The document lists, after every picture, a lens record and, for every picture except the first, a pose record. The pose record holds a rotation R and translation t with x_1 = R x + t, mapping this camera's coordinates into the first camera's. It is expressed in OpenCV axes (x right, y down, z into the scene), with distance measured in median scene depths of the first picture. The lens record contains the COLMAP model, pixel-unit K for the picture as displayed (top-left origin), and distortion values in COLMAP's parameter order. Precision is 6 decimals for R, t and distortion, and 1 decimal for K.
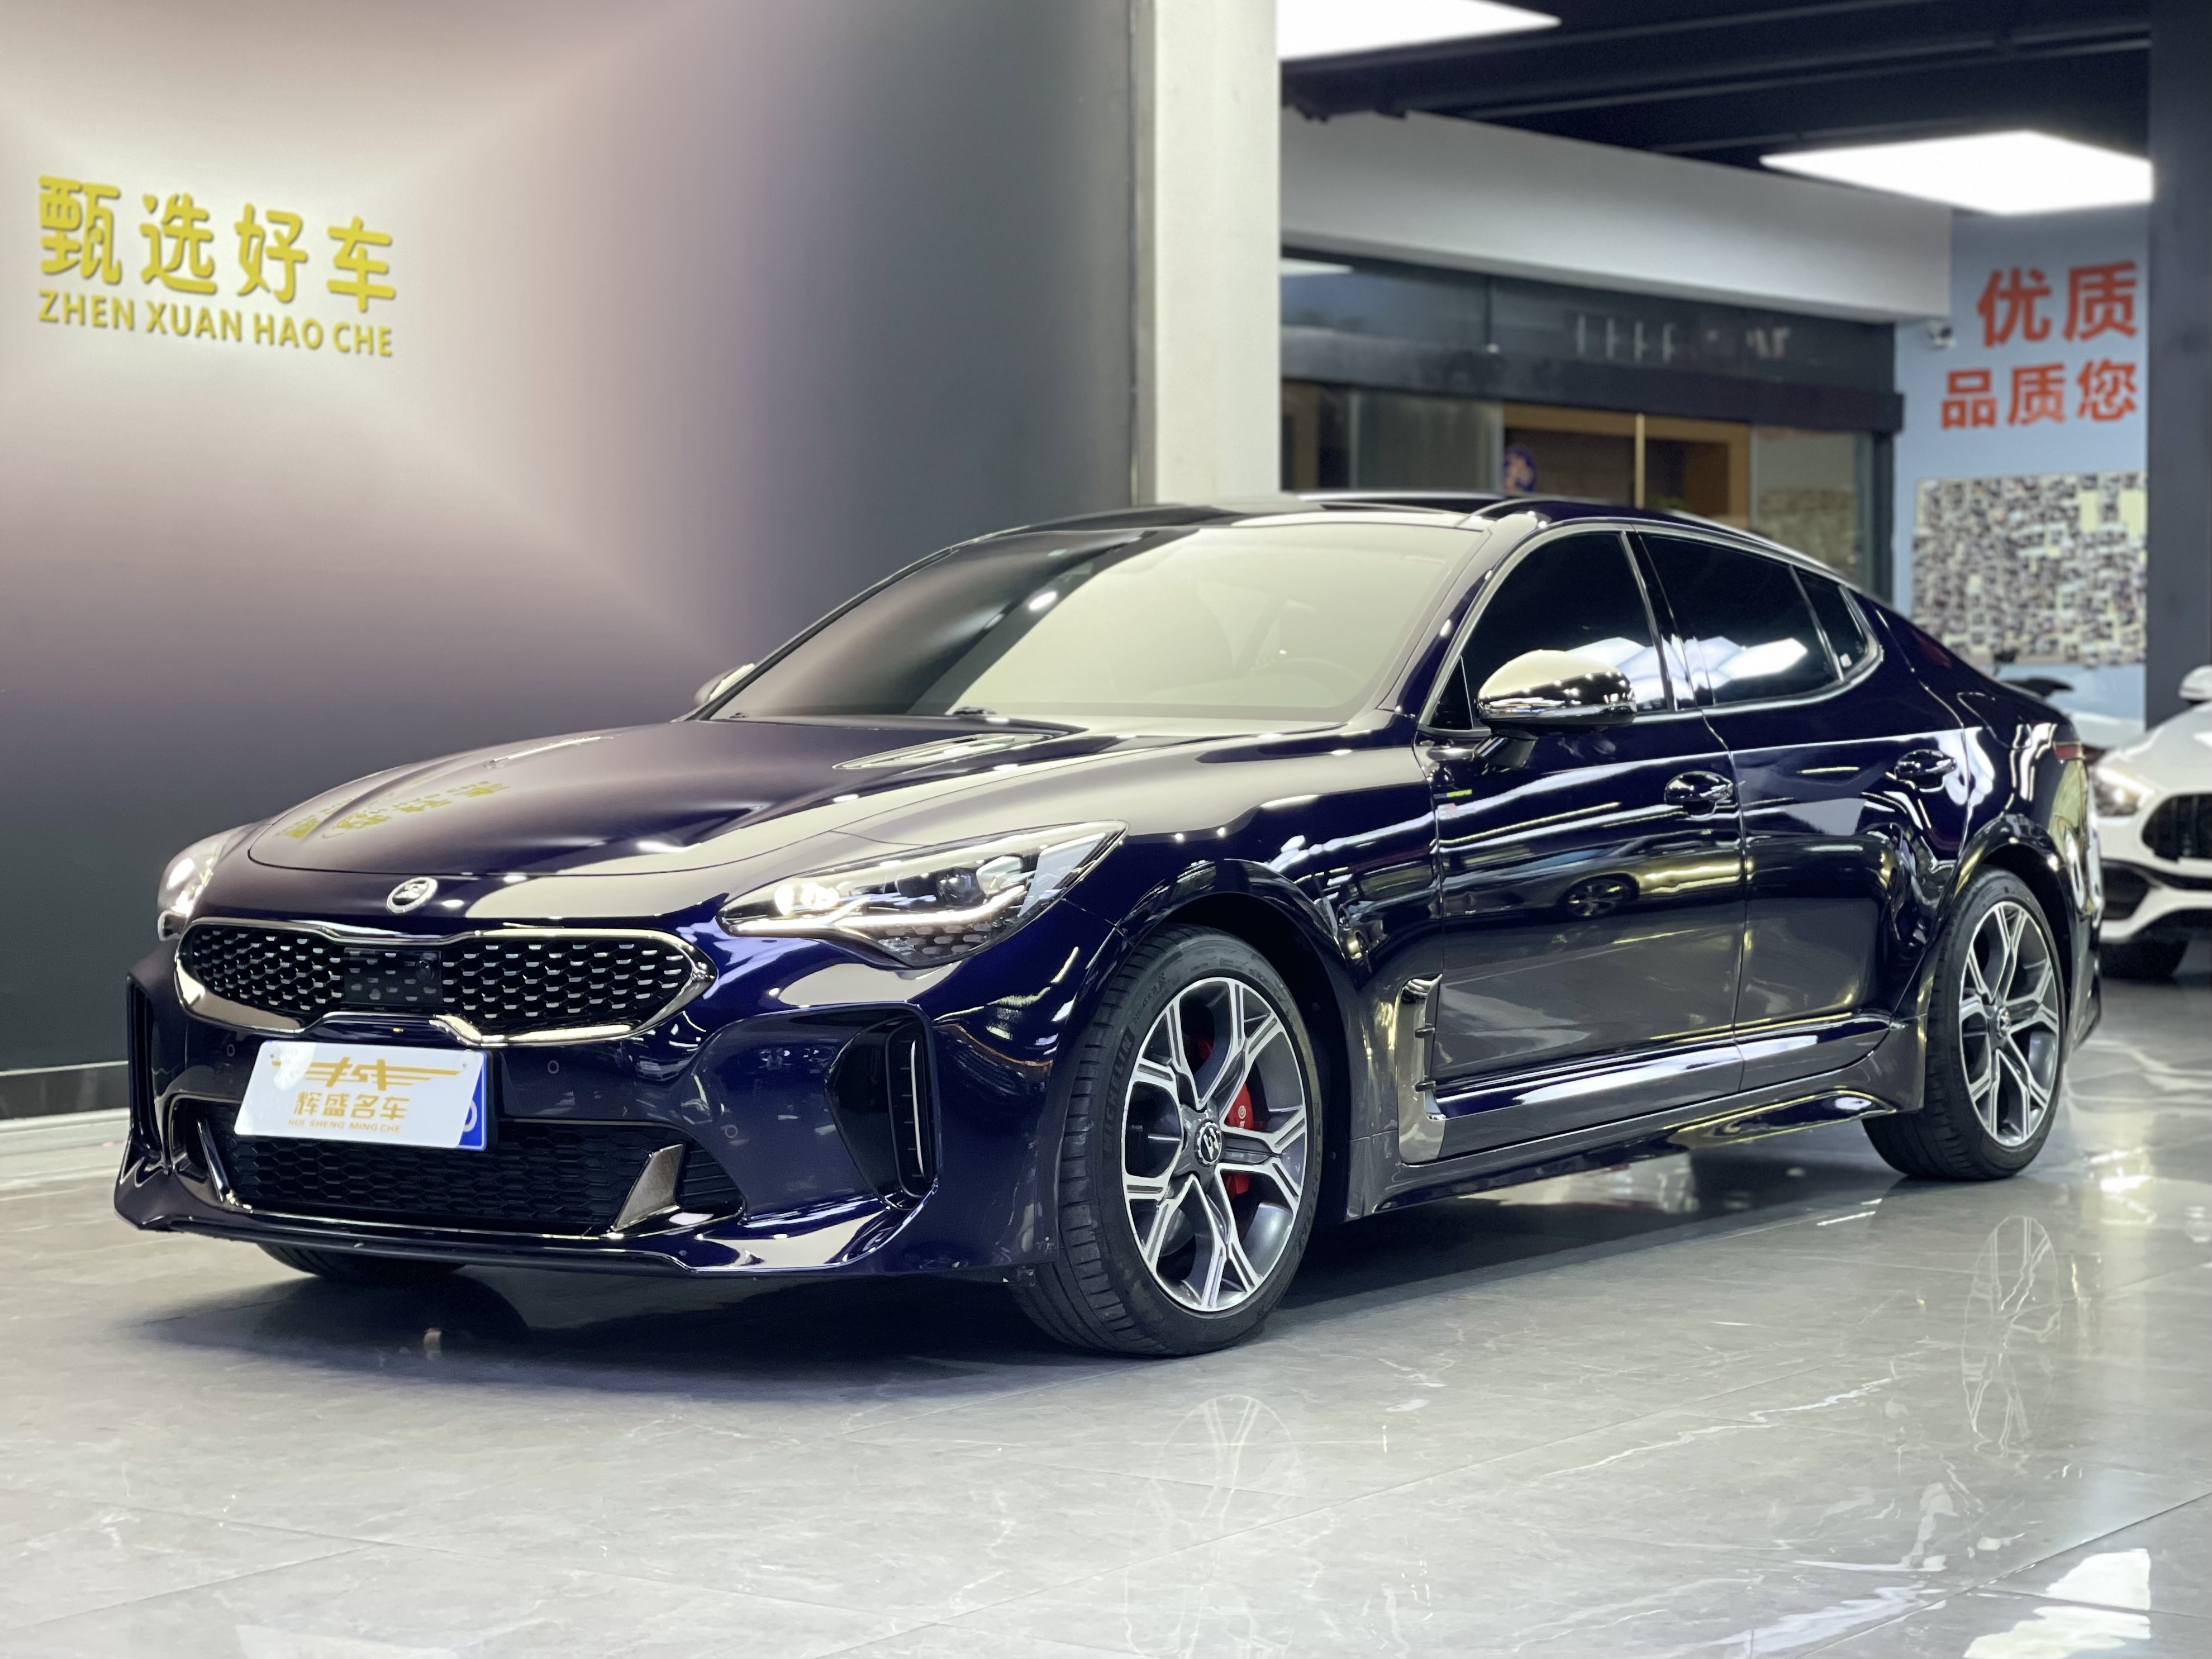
lens RADIAL K [[4183.7, 0, 1106.0], [0, 4183.7, 829.5], [0, 0, 1]] dist [0.300204, -0.206129]
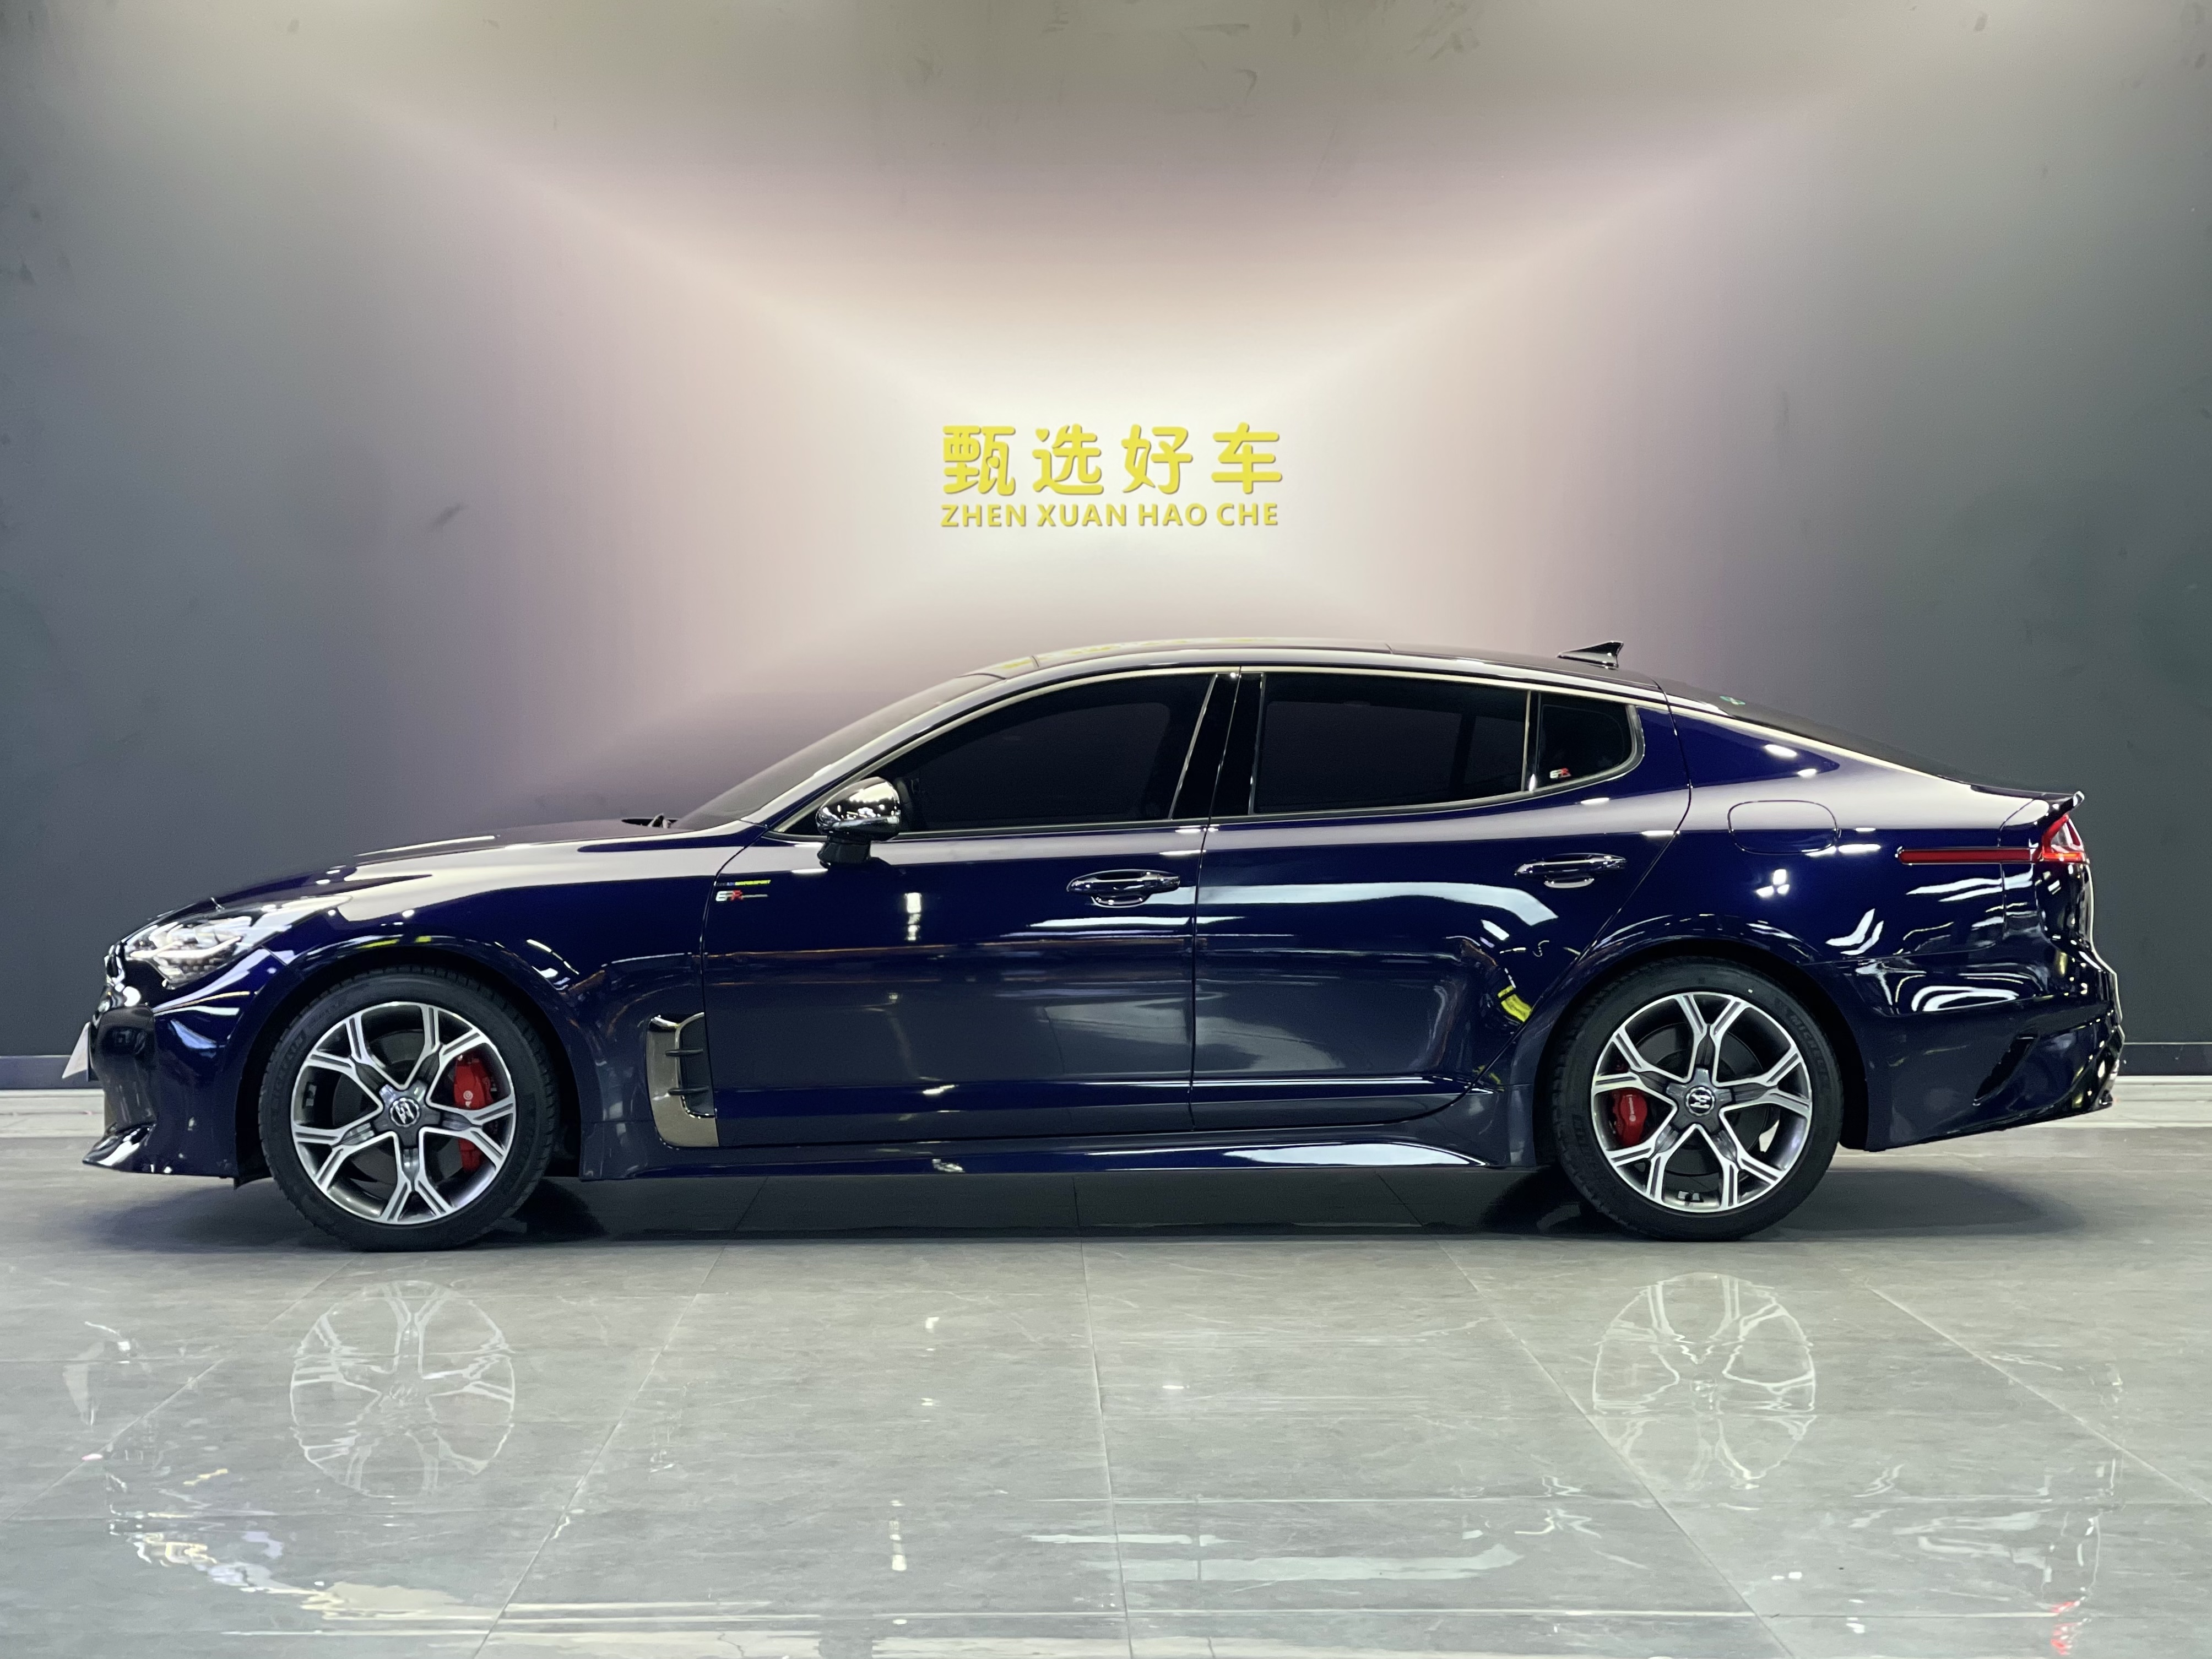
lens RADIAL K [[4186.1, 0, 1106.0], [0, 4186.1, 829.5], [0, 0, 1]] dist [0.044984, 0.156817]
pose [[0.607556, 0.016400, -0.794108, 0.947822], [-0.019213, 0.999798, 0.005948, -0.027945], [0.794045, 0.011643, 0.607748, 0.198438]]
